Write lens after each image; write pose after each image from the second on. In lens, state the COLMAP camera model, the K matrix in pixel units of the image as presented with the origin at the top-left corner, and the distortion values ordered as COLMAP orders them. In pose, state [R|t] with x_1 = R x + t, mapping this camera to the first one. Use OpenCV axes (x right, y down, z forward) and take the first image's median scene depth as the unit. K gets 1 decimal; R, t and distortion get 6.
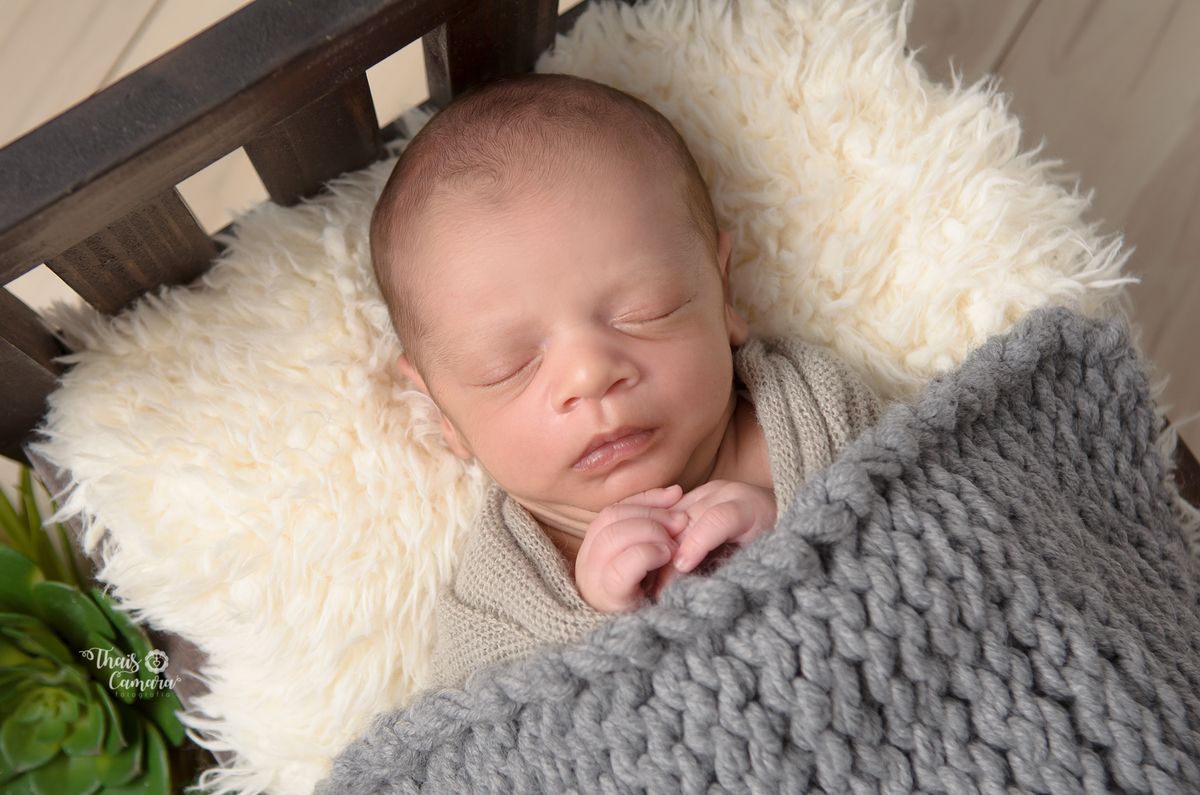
lens RADIAL K [[2078.2, 0, 565.4], [0, 2078.2, 381.0], [0, 0, 1]] dist [0.292621, 0.000000]
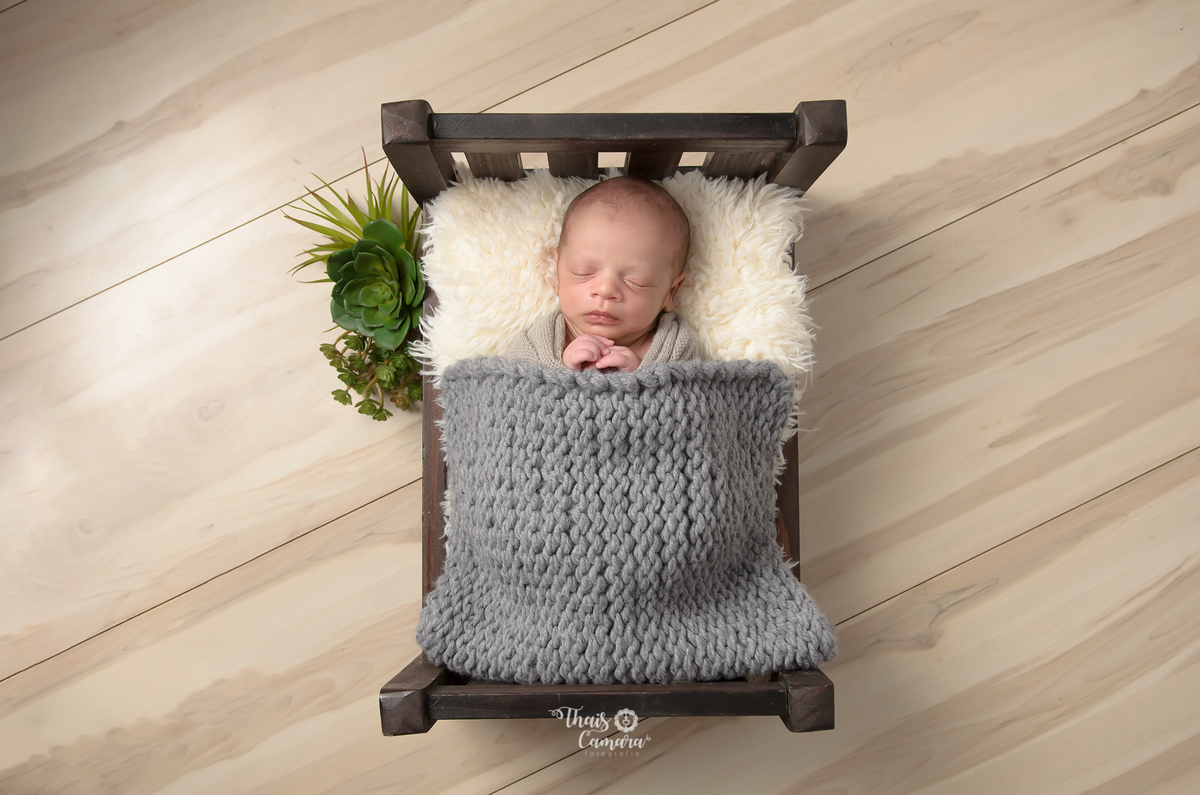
lens RADIAL K [[1350.4, 0, 596.4], [0, 1350.4, 393.9], [0, 0, 1]] dist [0.046014, 0.000000]
pose [[0.841855, 0.536985, -0.054101, 0.158751], [-0.530403, 0.841711, 0.100972, -0.055847], [0.099758, -0.056309, 0.993417, -0.726733]]
